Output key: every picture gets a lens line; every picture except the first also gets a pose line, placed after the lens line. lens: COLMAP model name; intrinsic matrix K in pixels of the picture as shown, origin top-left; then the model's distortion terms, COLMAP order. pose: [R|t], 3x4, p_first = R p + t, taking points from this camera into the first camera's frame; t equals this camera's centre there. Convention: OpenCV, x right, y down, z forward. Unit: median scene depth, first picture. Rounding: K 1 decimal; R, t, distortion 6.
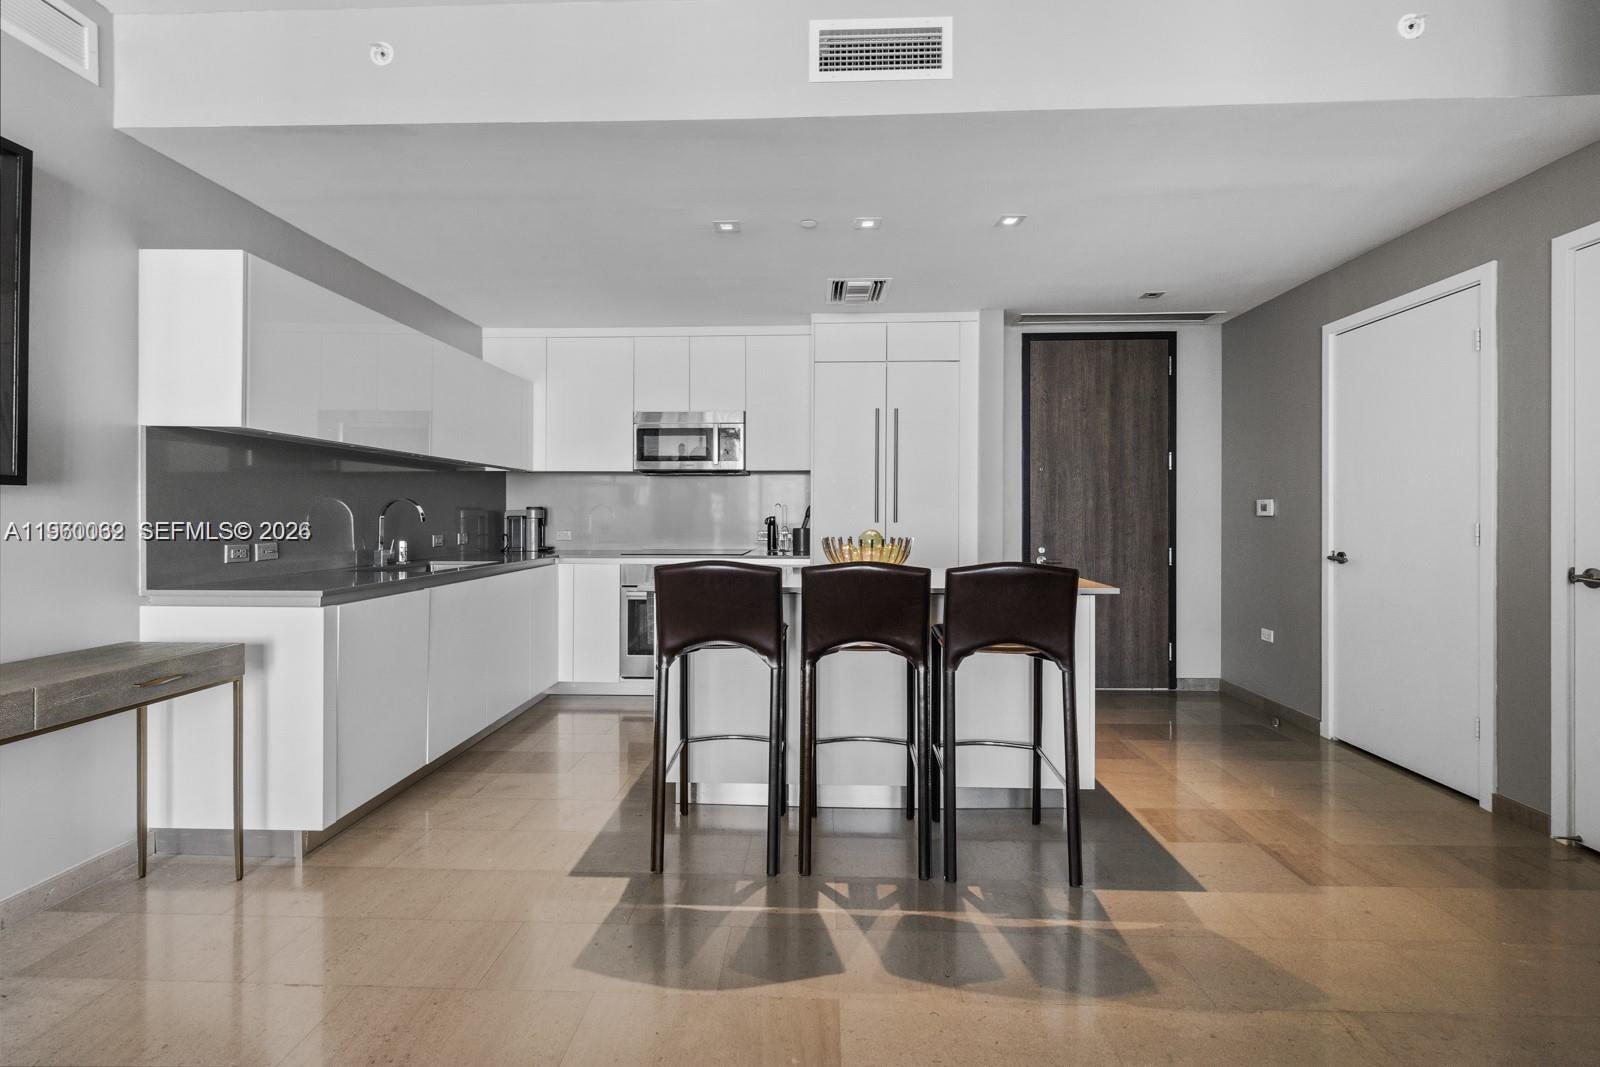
lens RADIAL K [[740.3, 0, 798.9], [0, 740.3, 509.8], [0, 0, 1]] dist [0.004347, 0.000252]
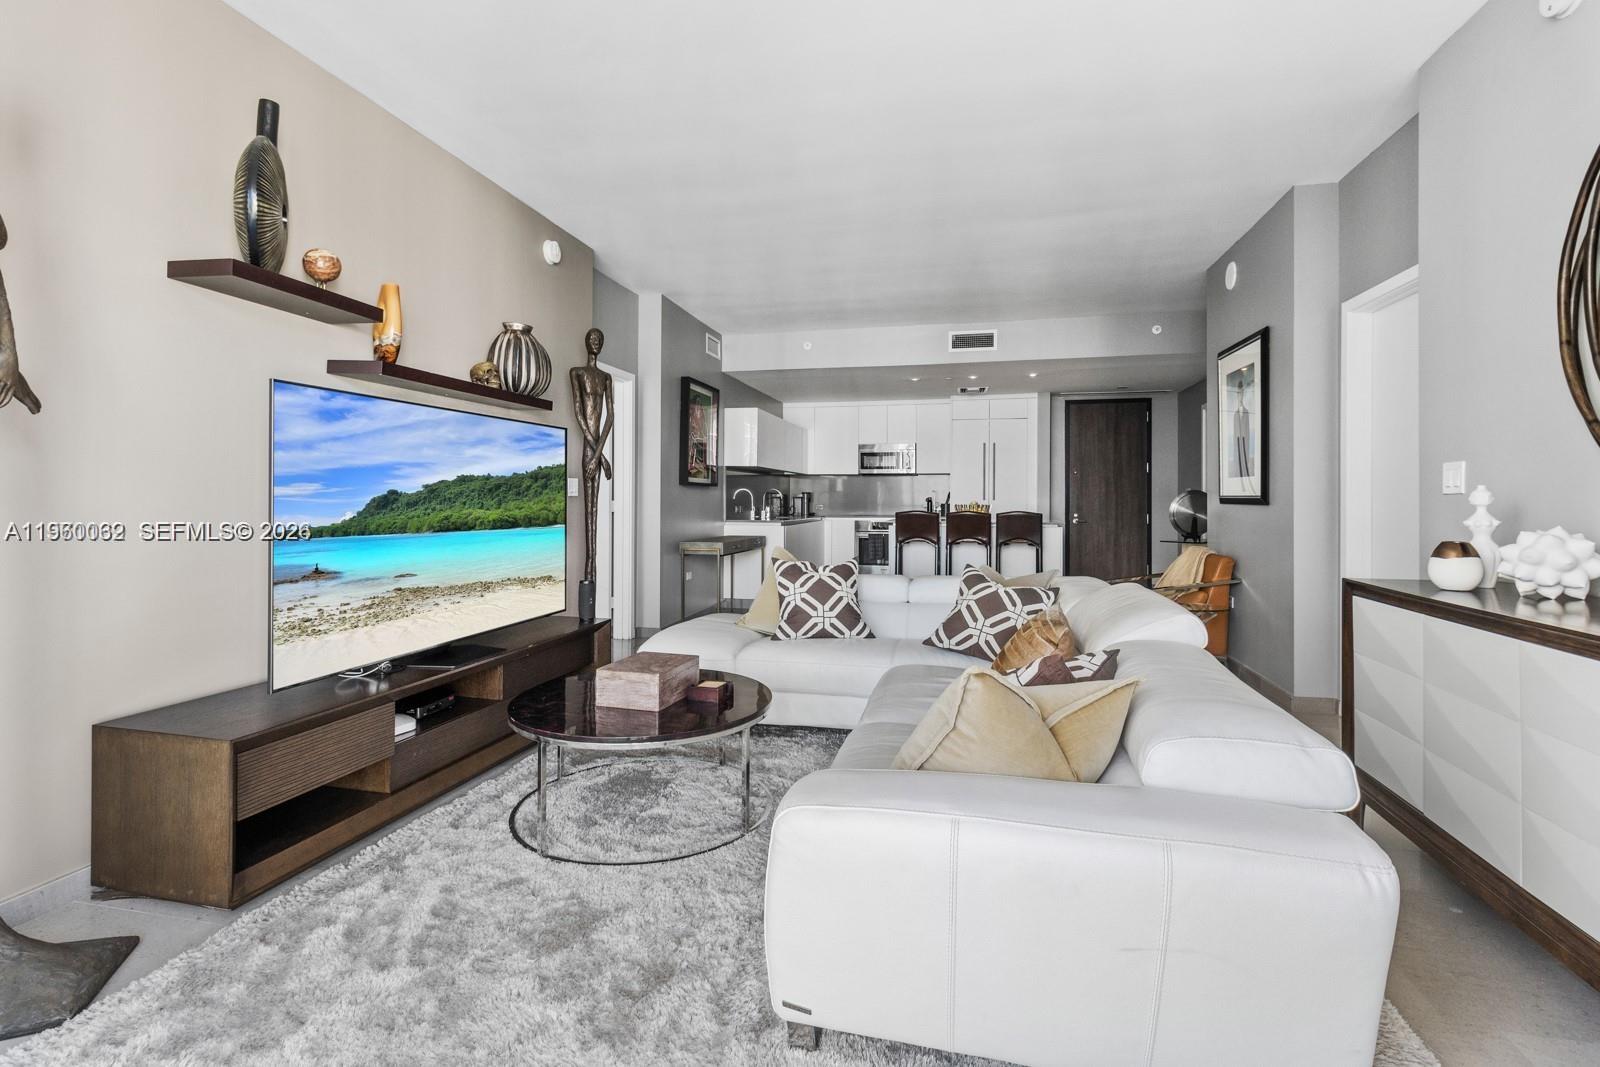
lens RADIAL K [[740.3, 0, 798.9], [0, 740.3, 509.8], [0, 0, 1]] dist [0.004347, 0.000252]
pose [[0.981273, 0.004208, -0.192574, -0.000207], [-0.000051, 0.999767, 0.021585, -0.000018], [0.192620, -0.021171, 0.981045, -1.142732]]
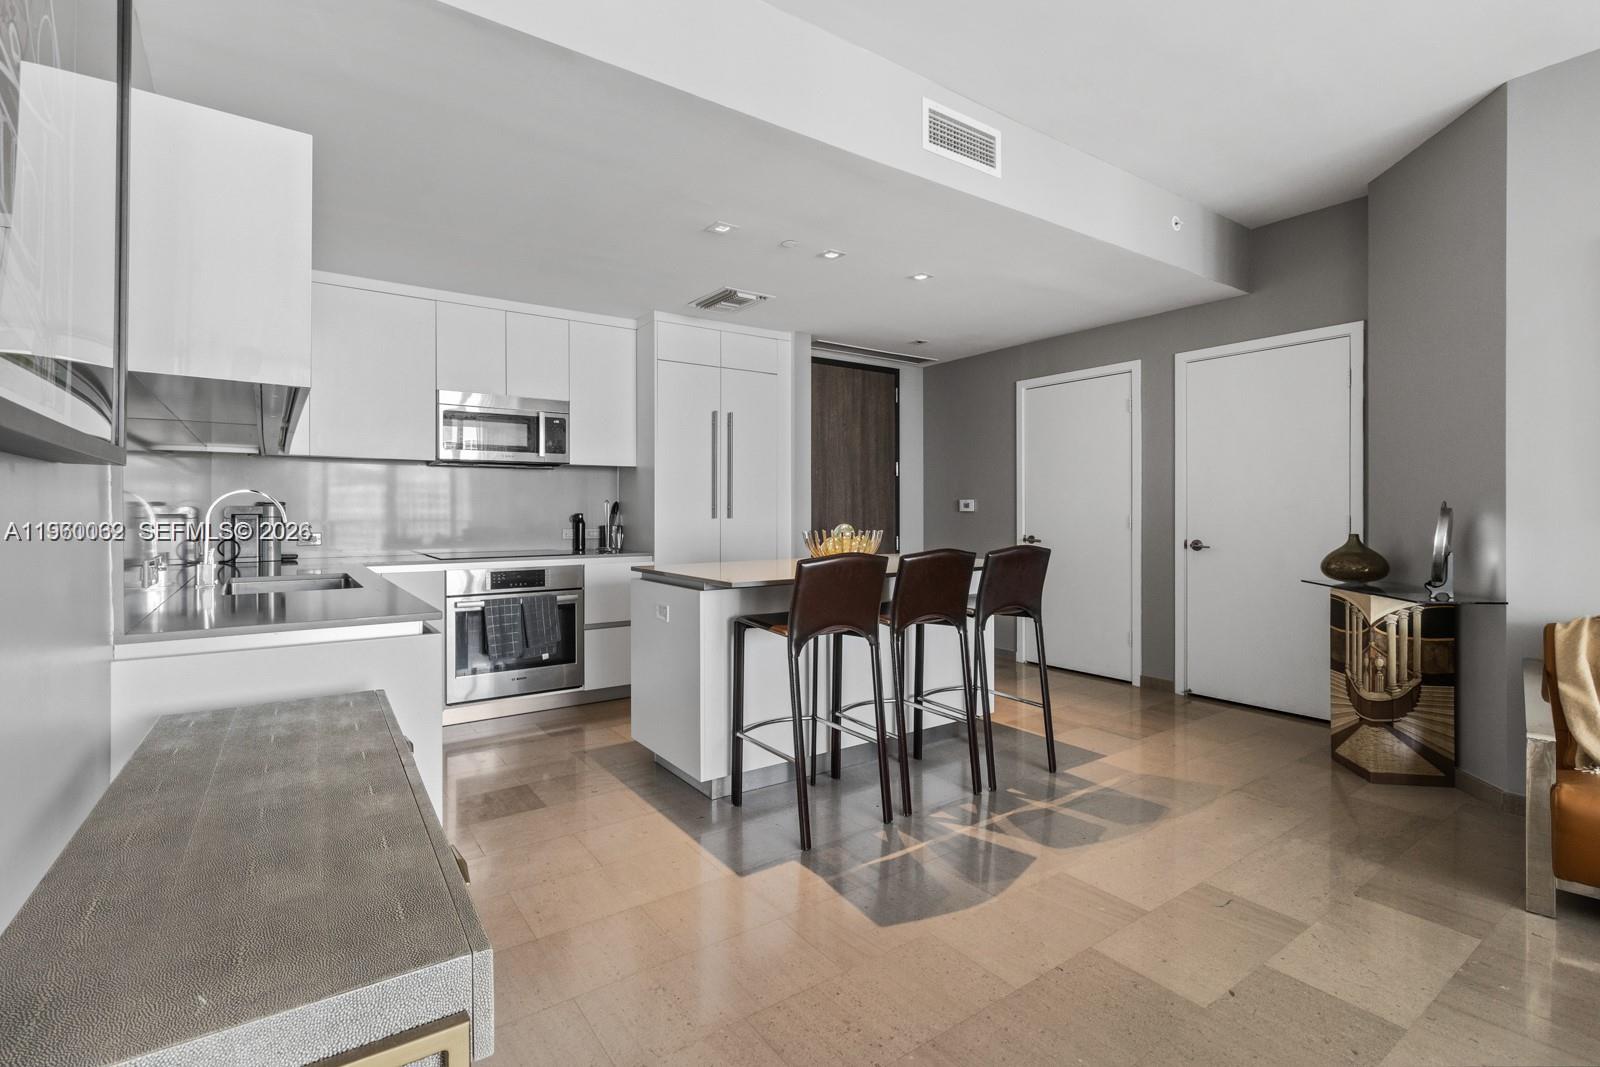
lens RADIAL K [[740.3, 0, 798.9], [0, 740.3, 509.8], [0, 0, 1]] dist [0.004347, 0.000252]
pose [[0.792476, -0.000610, 0.609903, -0.476266], [-0.001984, 0.999992, 0.003578, 0.000570], [-0.609900, -0.004045, 0.792468, 0.094958]]
